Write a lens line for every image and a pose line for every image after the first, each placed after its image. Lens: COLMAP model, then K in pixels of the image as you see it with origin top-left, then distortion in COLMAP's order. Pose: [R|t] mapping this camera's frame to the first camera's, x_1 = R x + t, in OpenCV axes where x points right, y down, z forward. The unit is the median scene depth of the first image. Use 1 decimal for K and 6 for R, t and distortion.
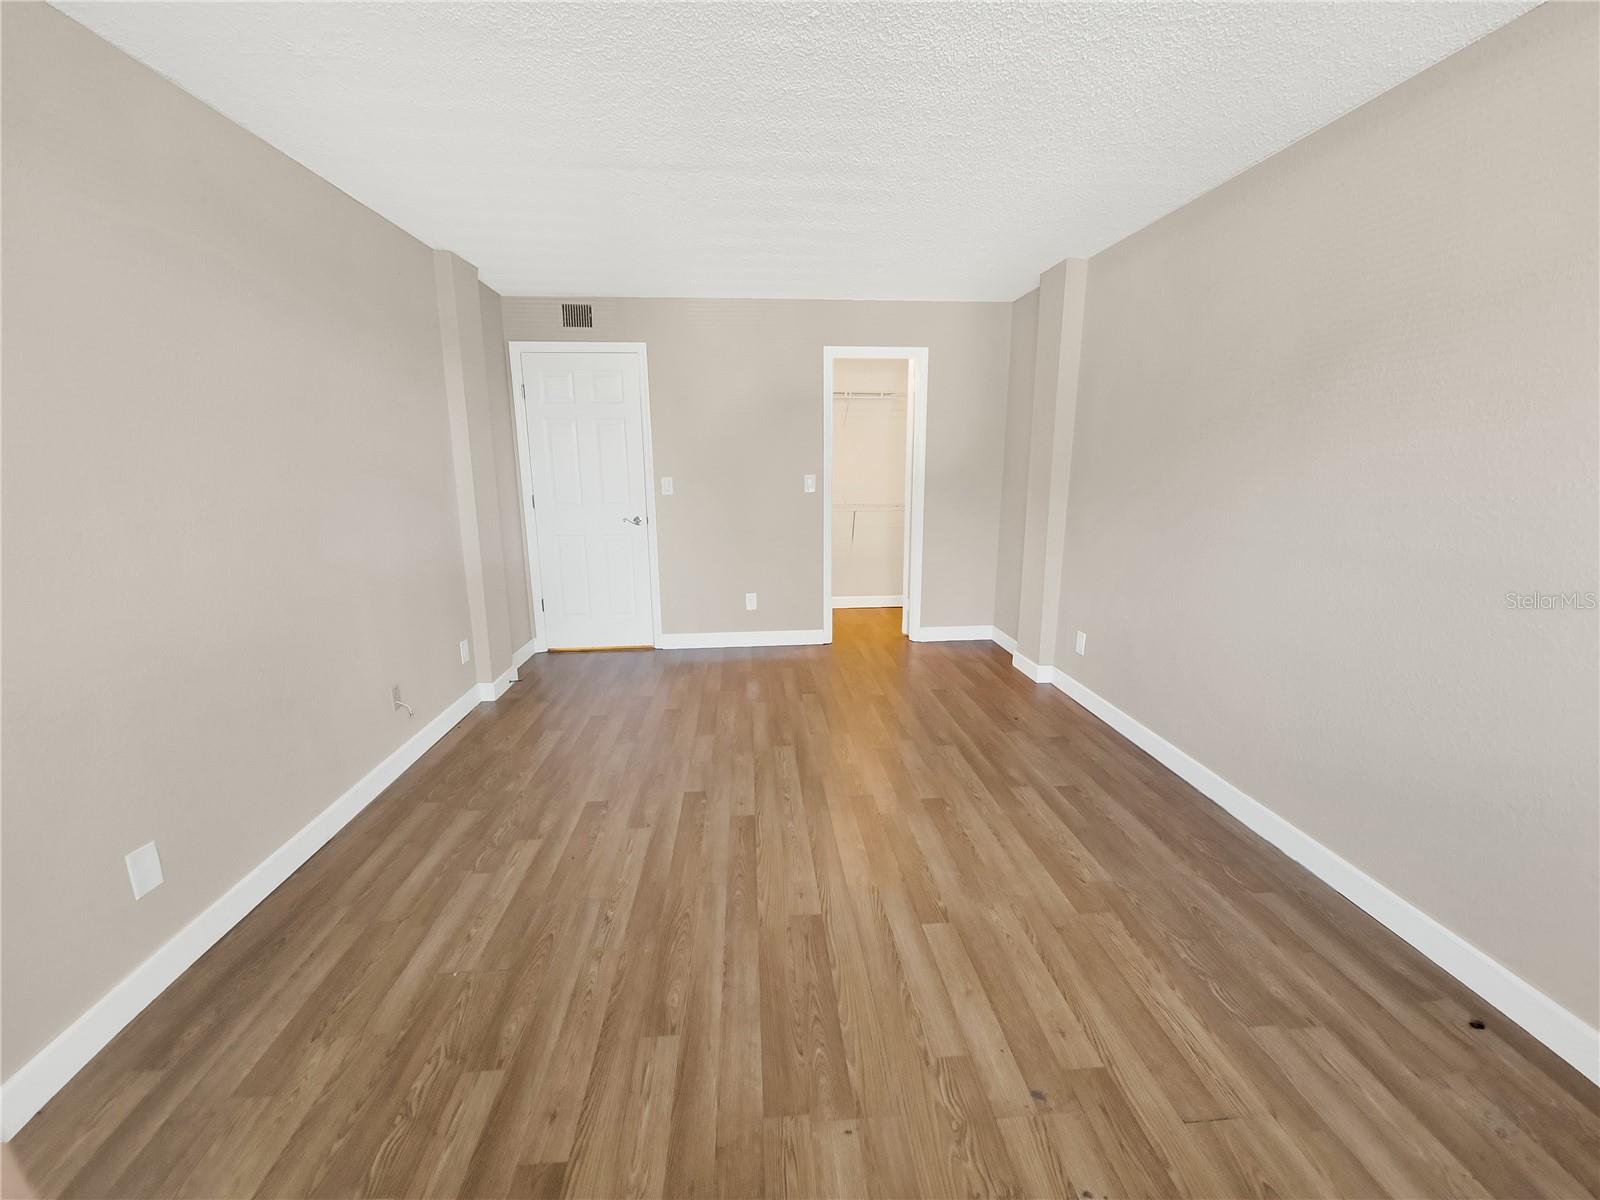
lens RADIAL K [[666.4, 0, 800.0], [0, 666.4, 600.0], [0, 0, 1]] dist [0.001098, -0.000495]
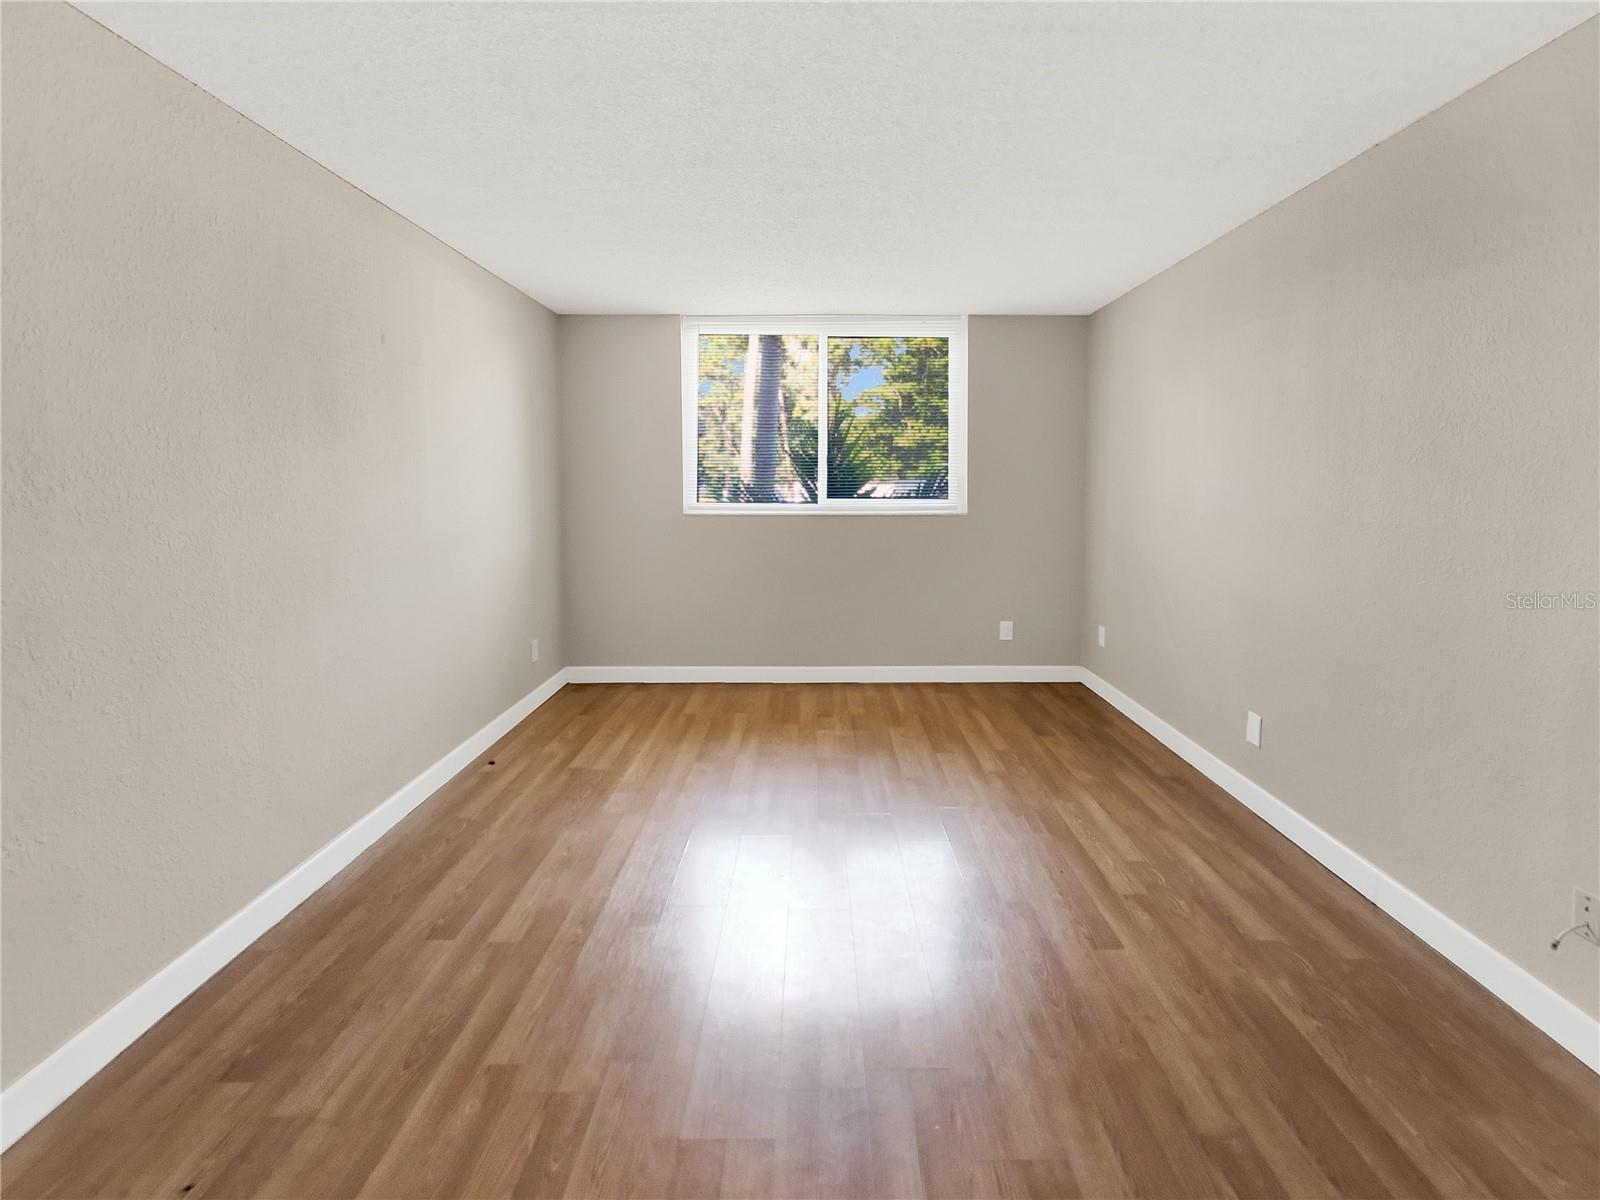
lens RADIAL K [[666.4, 0, 800.0], [0, 666.4, 600.0], [0, 0, 1]] dist [0.001098, -0.000495]
pose [[-0.994362, -0.012947, 0.105241, -0.045711], [0.027821, 0.925890, 0.376767, -0.304567], [-0.102320, 0.377571, -0.920310, 1.496668]]
